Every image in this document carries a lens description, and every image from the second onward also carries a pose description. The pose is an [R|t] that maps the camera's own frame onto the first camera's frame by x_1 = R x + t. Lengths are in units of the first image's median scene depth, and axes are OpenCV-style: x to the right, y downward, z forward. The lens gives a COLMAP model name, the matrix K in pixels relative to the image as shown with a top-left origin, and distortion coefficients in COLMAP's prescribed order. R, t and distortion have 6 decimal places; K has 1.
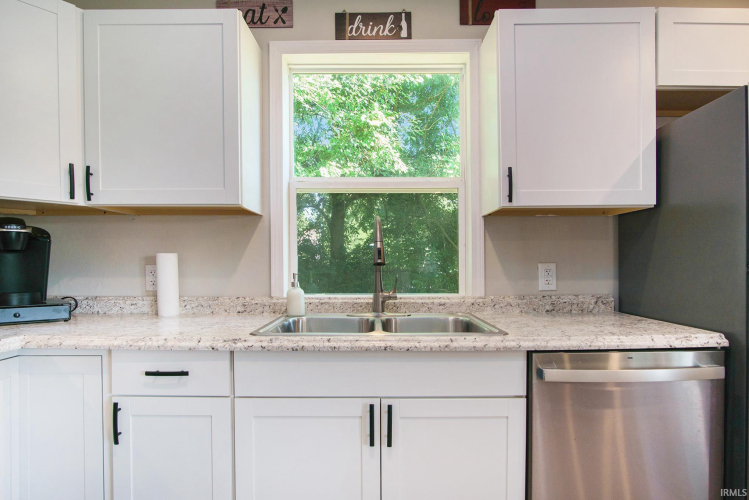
lens RADIAL K [[398.0, 0, 374.7], [0, 398.0, 268.3], [0, 0, 1]] dist [-0.000275, -0.000135]
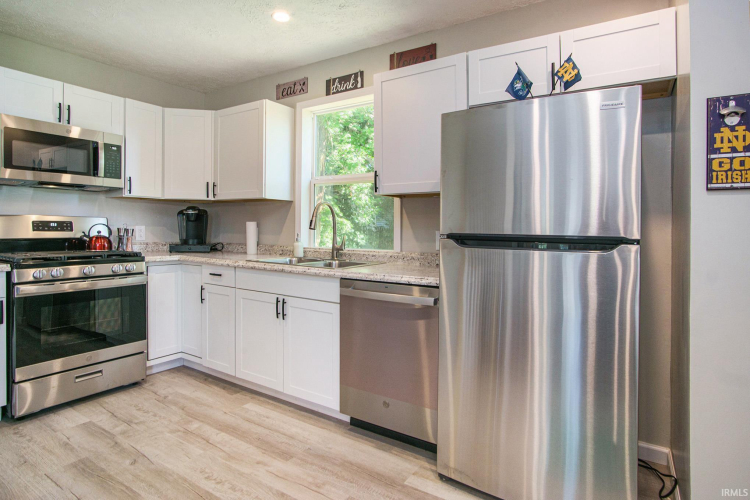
lens RADIAL K [[395.9, 0, 377.4], [0, 395.9, 228.4], [0, 0, 1]] dist [-0.000552, 0.000000]
pose [[0.845732, 0.014543, -0.533409, 1.004136], [-0.020392, 0.999779, -0.005075, -0.007857], [0.533217, 0.015169, 0.845842, -0.300069]]
